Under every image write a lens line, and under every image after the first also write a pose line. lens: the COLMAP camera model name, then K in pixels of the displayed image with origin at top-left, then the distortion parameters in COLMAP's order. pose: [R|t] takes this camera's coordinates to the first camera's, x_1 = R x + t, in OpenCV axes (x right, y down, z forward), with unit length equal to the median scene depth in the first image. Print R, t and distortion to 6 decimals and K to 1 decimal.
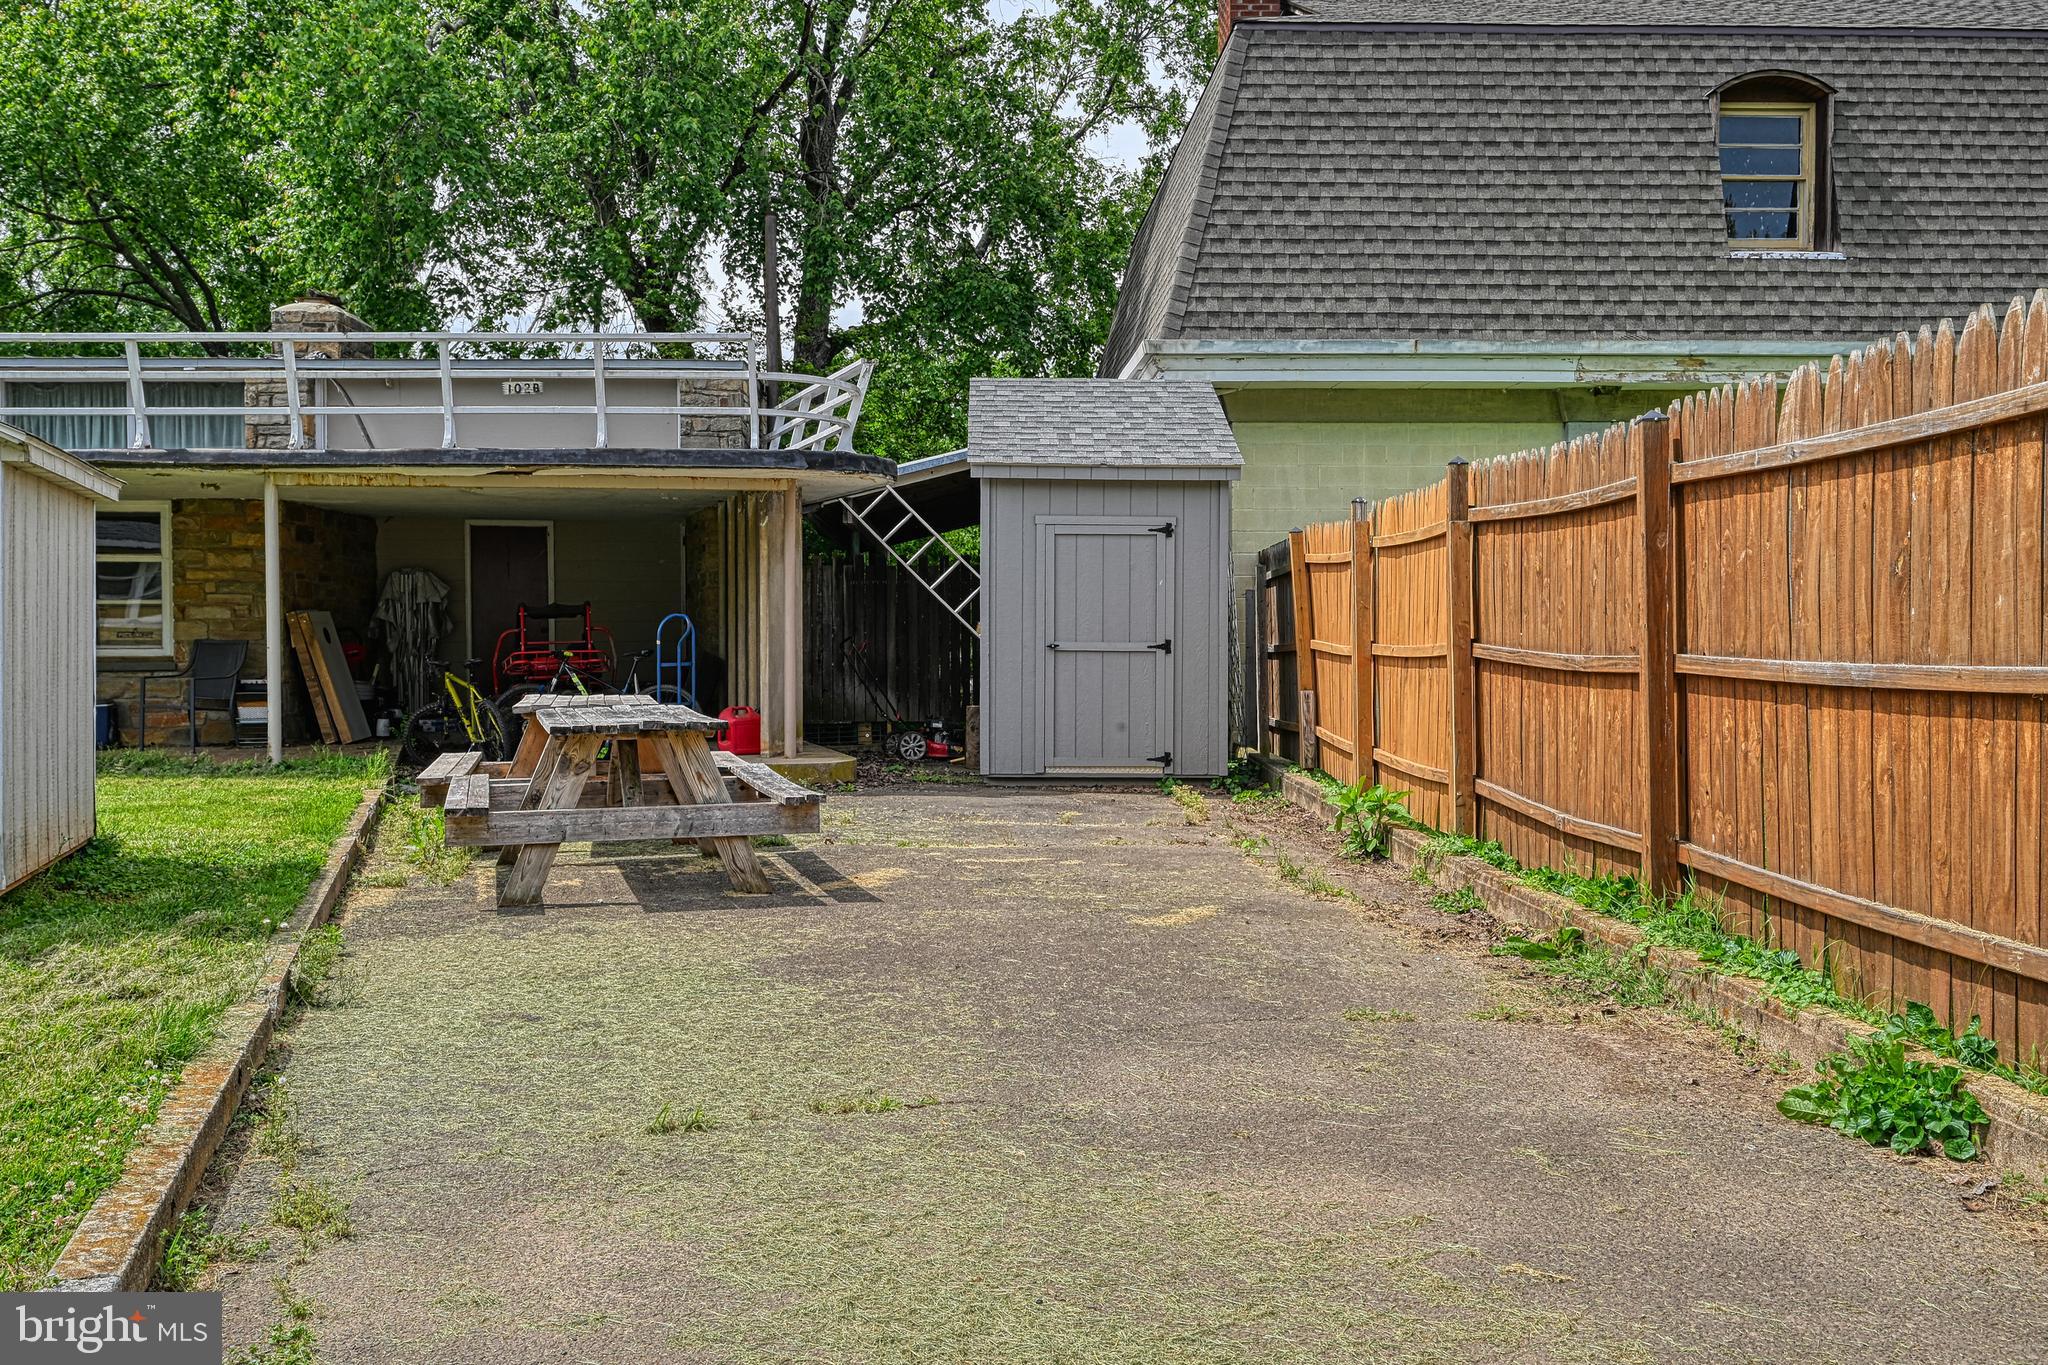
lens RADIAL K [[1668.0, 0, 1101.8], [0, 1668.0, 677.7], [0, 0, 1]] dist [-0.004451, 0.006143]
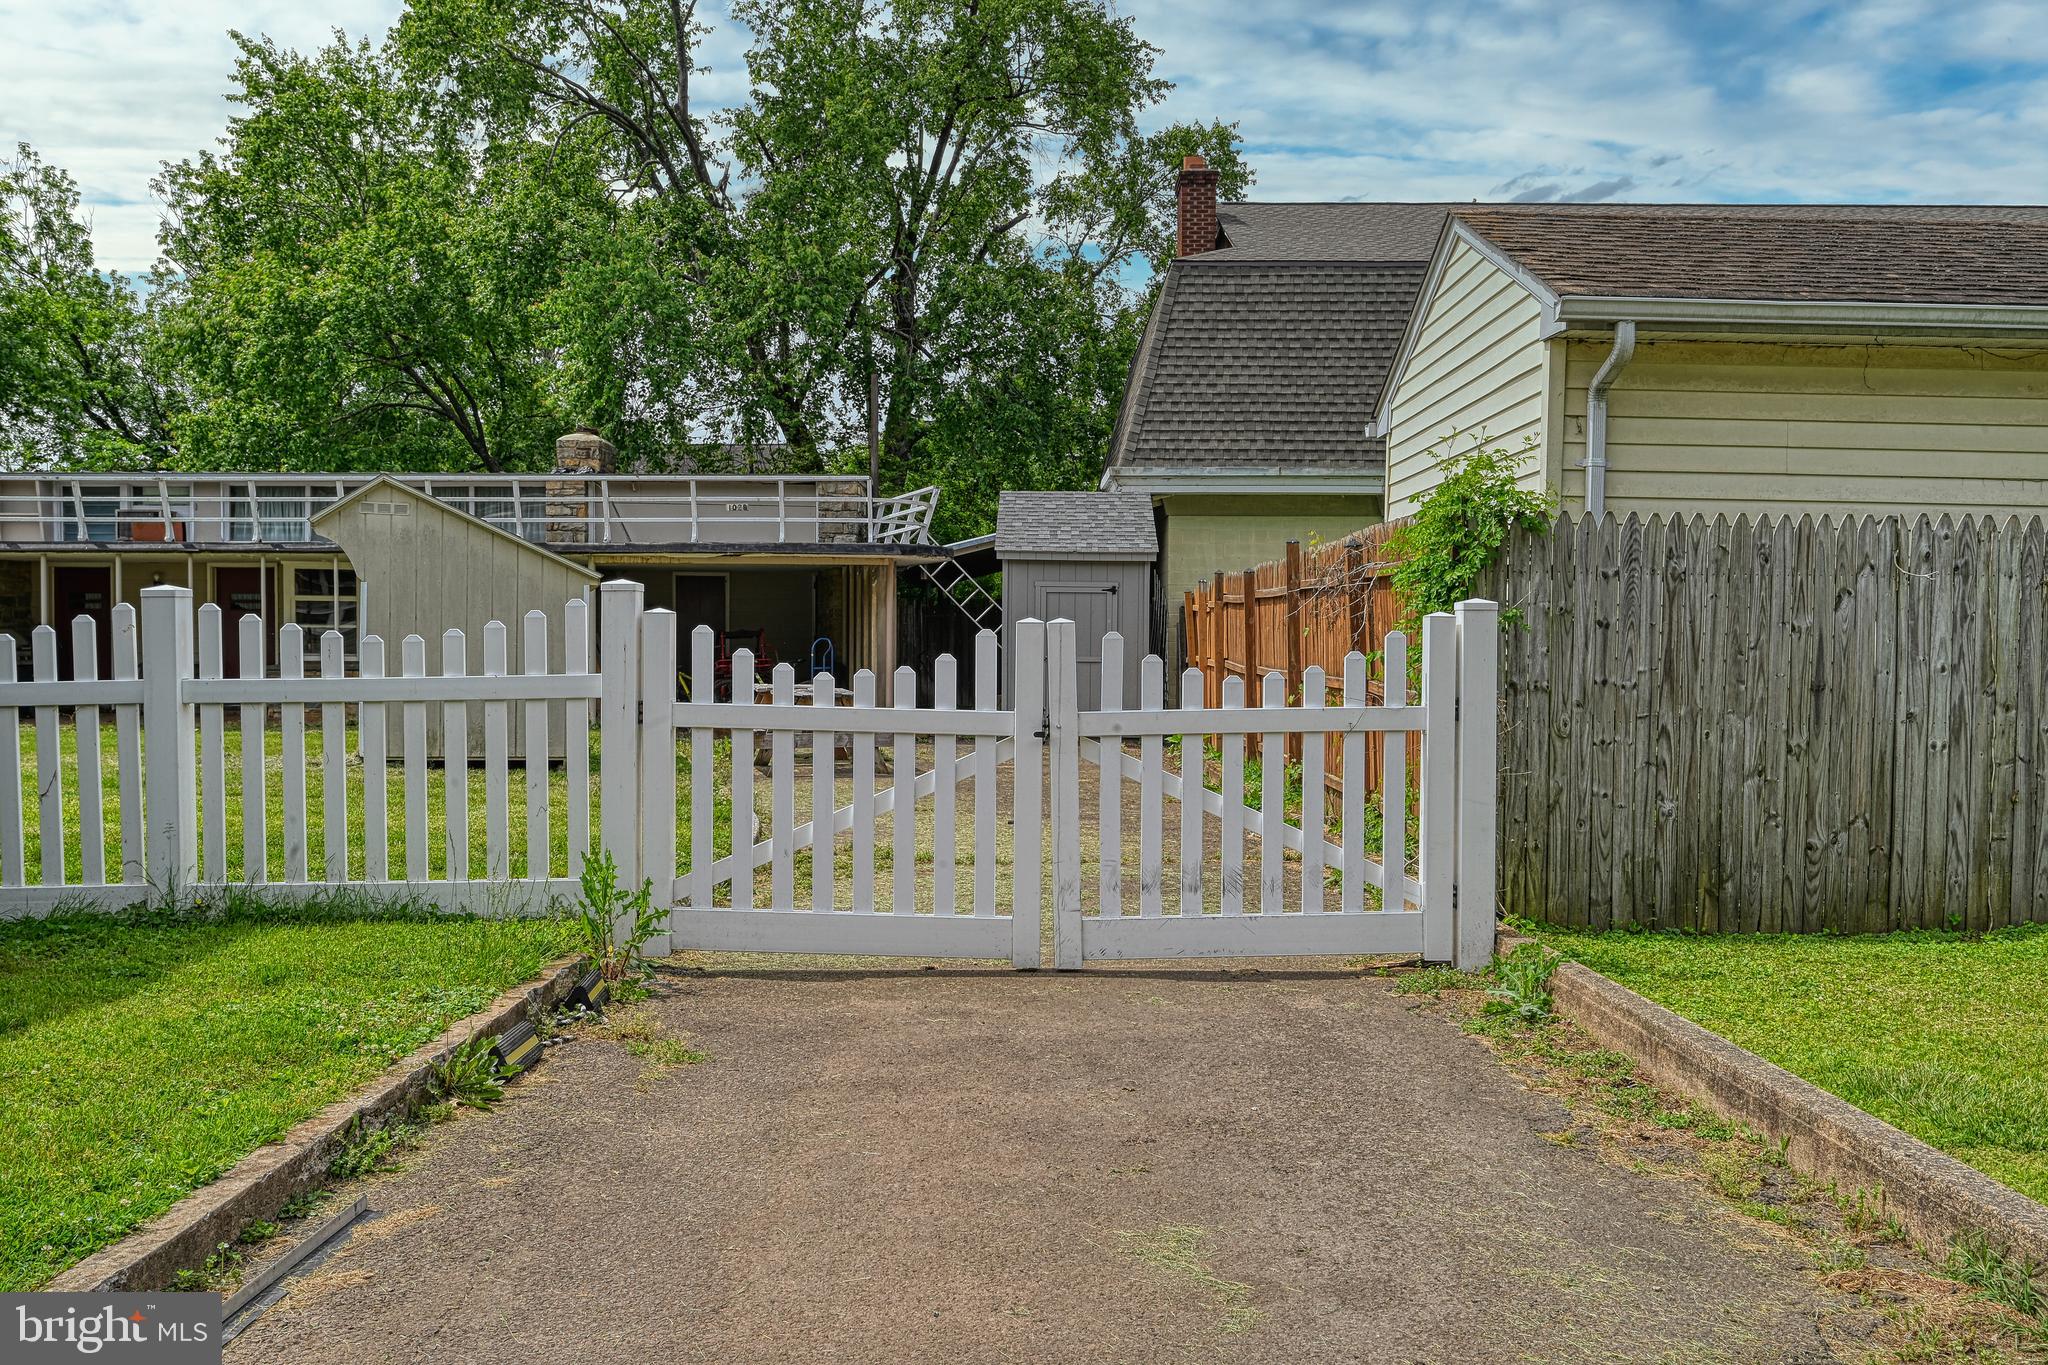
lens RADIAL K [[1668.0, 0, 1101.8], [0, 1668.0, 677.7], [0, 0, 1]] dist [-0.004451, 0.006143]
pose [[0.999087, 0.006796, -0.042168, 0.085477], [-0.006989, 0.999966, -0.004430, 0.006286], [0.042137, 0.004720, 0.999101, -0.584857]]
